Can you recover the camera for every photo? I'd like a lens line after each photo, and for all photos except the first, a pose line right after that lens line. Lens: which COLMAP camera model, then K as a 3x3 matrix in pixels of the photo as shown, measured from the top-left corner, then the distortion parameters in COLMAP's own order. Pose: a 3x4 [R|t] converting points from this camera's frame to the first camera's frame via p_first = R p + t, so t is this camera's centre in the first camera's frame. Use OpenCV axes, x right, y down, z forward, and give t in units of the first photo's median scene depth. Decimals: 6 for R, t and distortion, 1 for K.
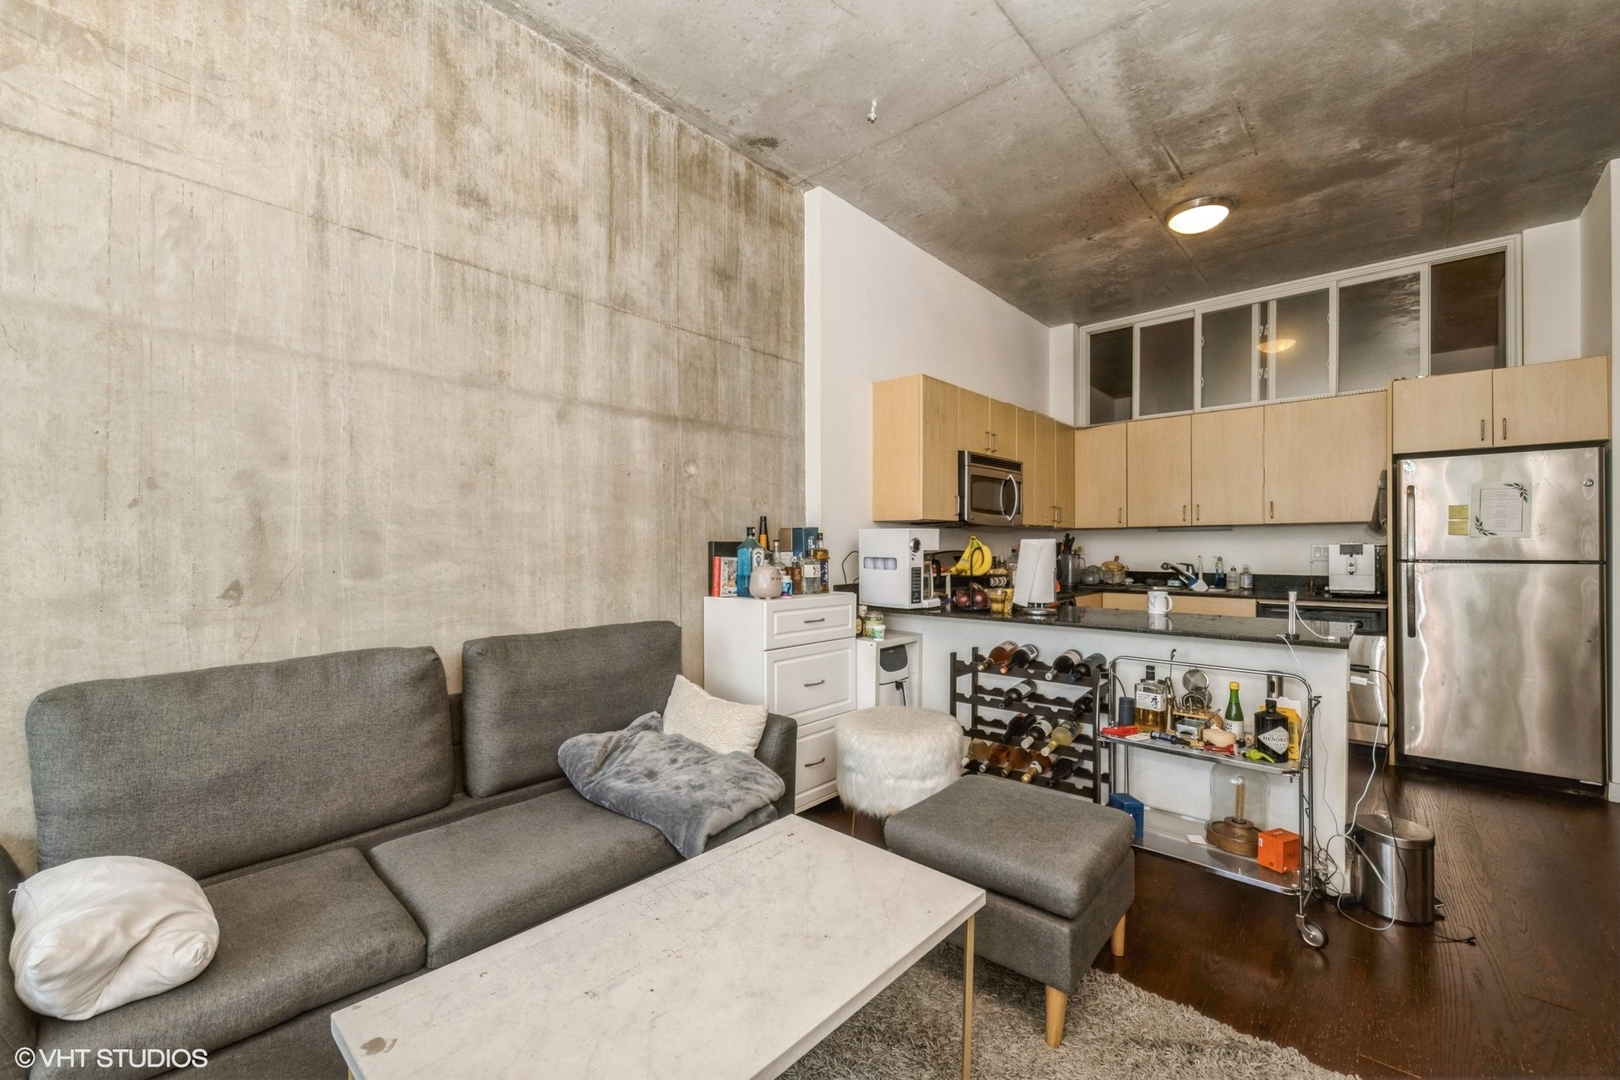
lens RADIAL K [[667.7, 0, 807.0], [0, 667.7, 547.3], [0, 0, 1]] dist [0.009693, -0.004705]
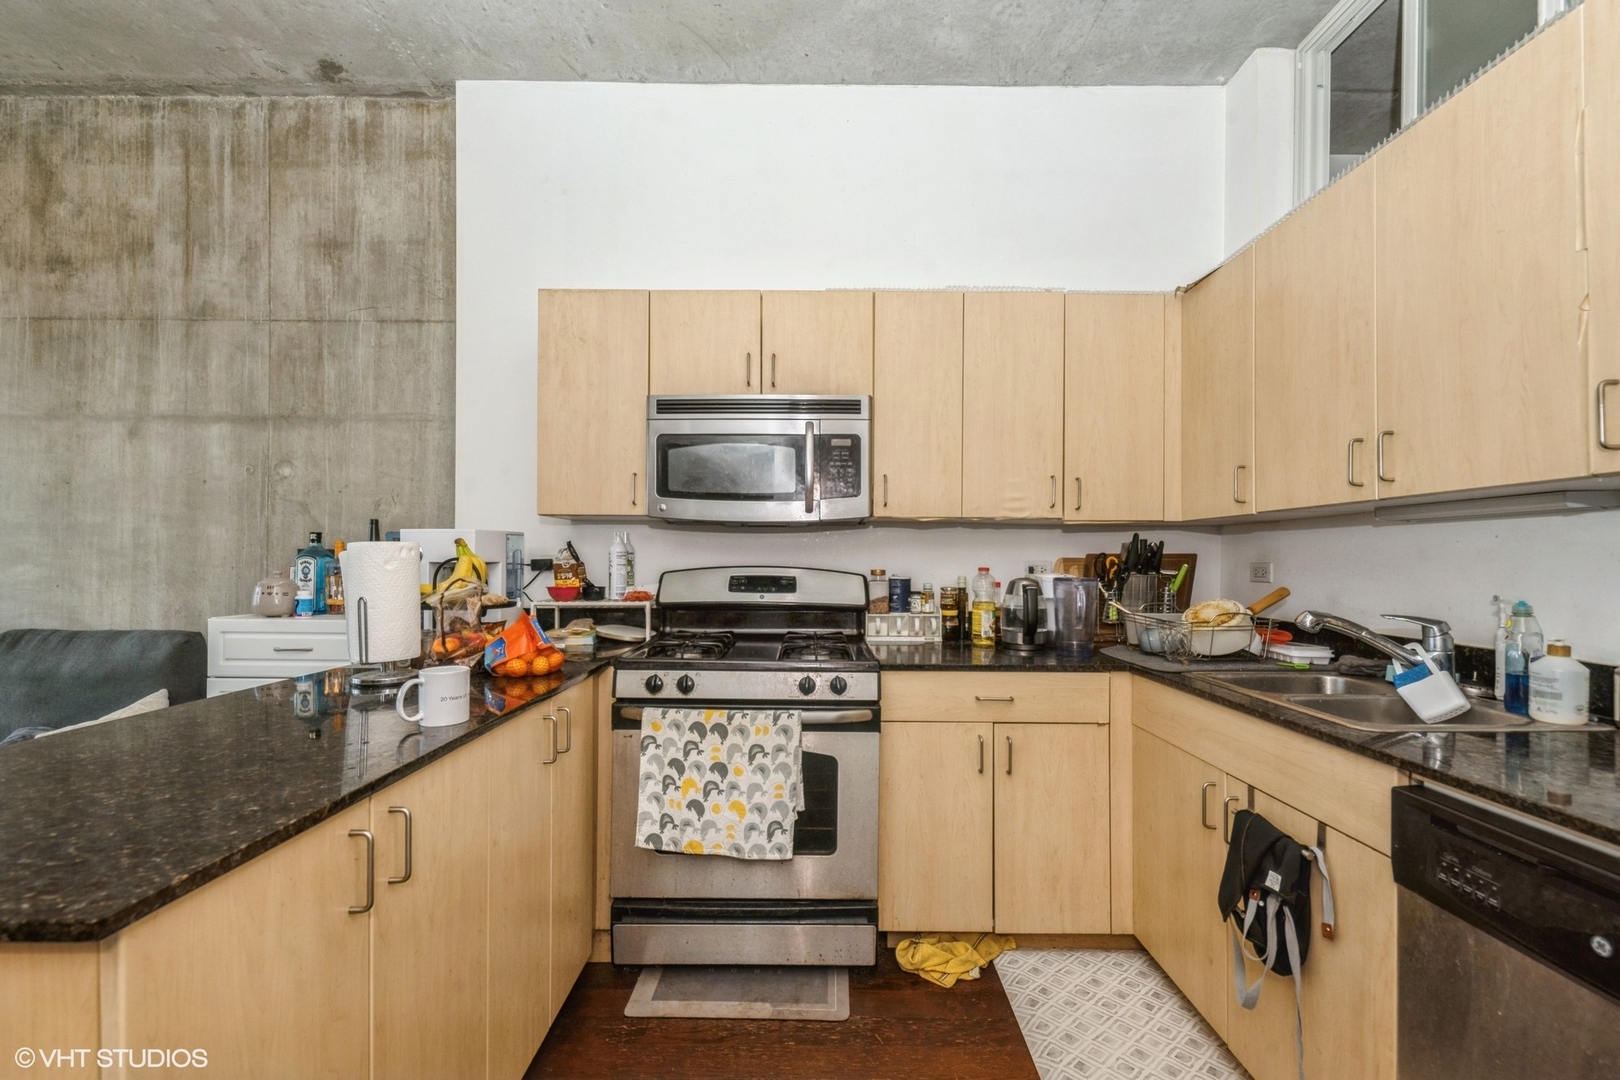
lens RADIAL K [[667.7, 0, 814.9], [0, 667.7, 559.5], [0, 0, 1]] dist [0.009693, -0.004705]
pose [[0.661925, 0.006212, -0.749545, 0.987440], [-0.011536, 0.999932, -0.001900, -0.001643], [0.749482, 0.009904, 0.661951, 0.928367]]
